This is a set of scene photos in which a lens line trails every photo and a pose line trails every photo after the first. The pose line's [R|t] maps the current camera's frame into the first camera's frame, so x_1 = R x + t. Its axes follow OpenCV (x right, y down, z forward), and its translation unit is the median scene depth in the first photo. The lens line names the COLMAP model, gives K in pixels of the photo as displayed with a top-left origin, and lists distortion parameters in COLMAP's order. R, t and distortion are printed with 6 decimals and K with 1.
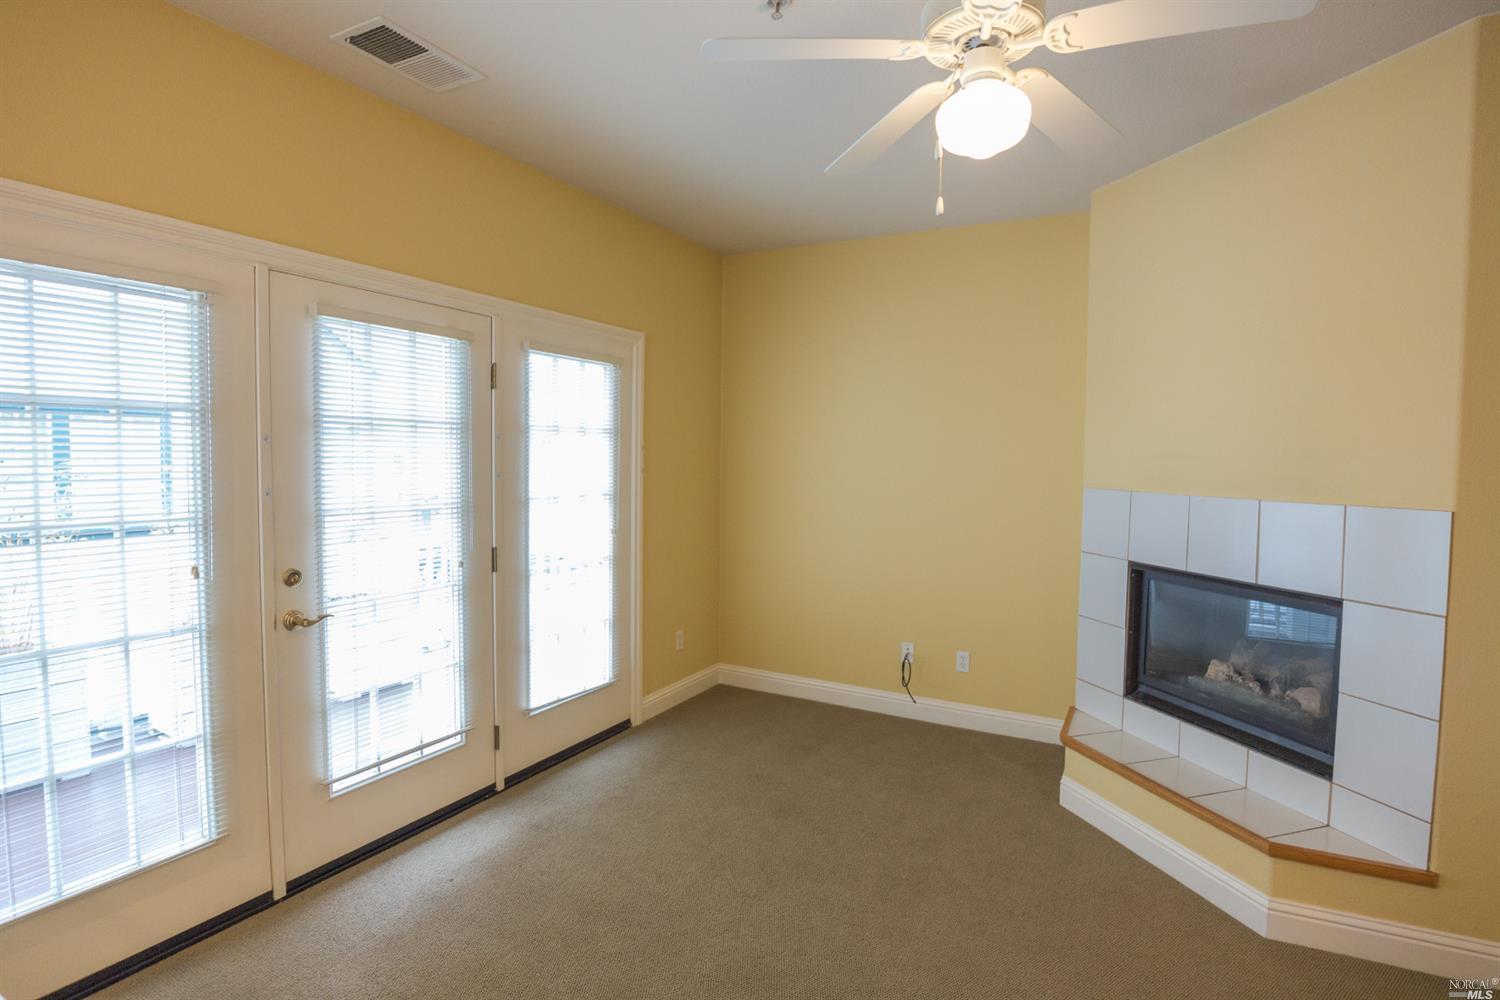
lens RADIAL K [[762.9, 0, 759.8], [0, 762.9, 499.6], [0, 0, 1]] dist [-0.016382, 0.003066]
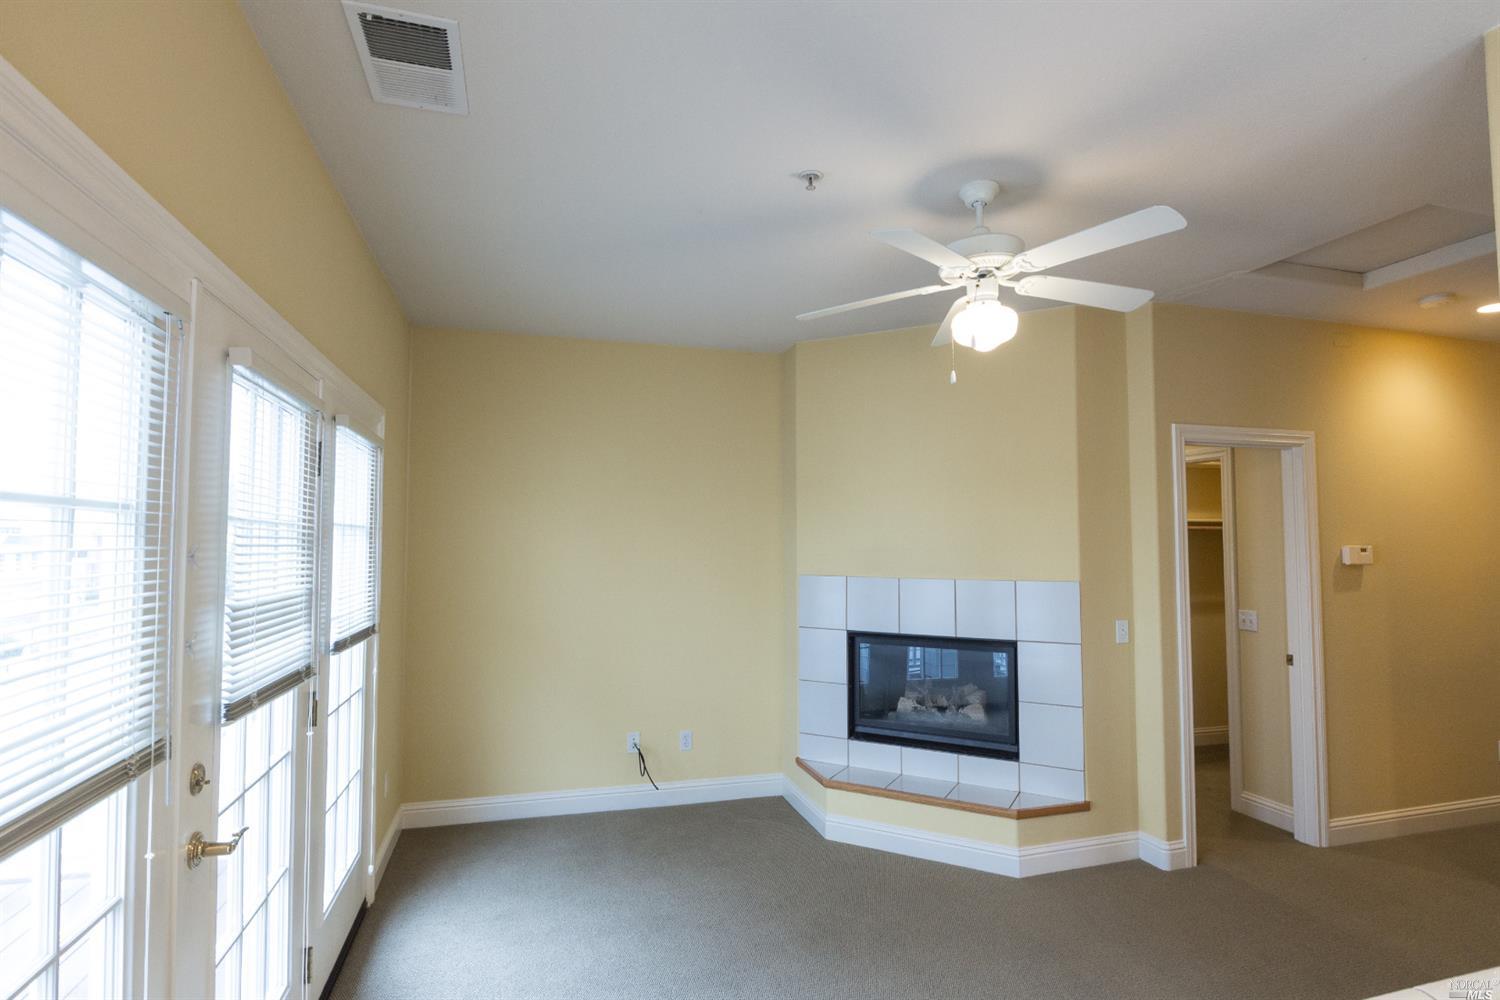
lens RADIAL K [[762.9, 0, 769.6], [0, 762.9, 496.5], [0, 0, 1]] dist [-0.016382, 0.003066]
pose [[0.711208, 0.028148, 0.702417, -0.614763], [0.045946, 0.995200, -0.086402, -0.046370], [-0.701478, 0.093723, 0.706502, 0.187138]]
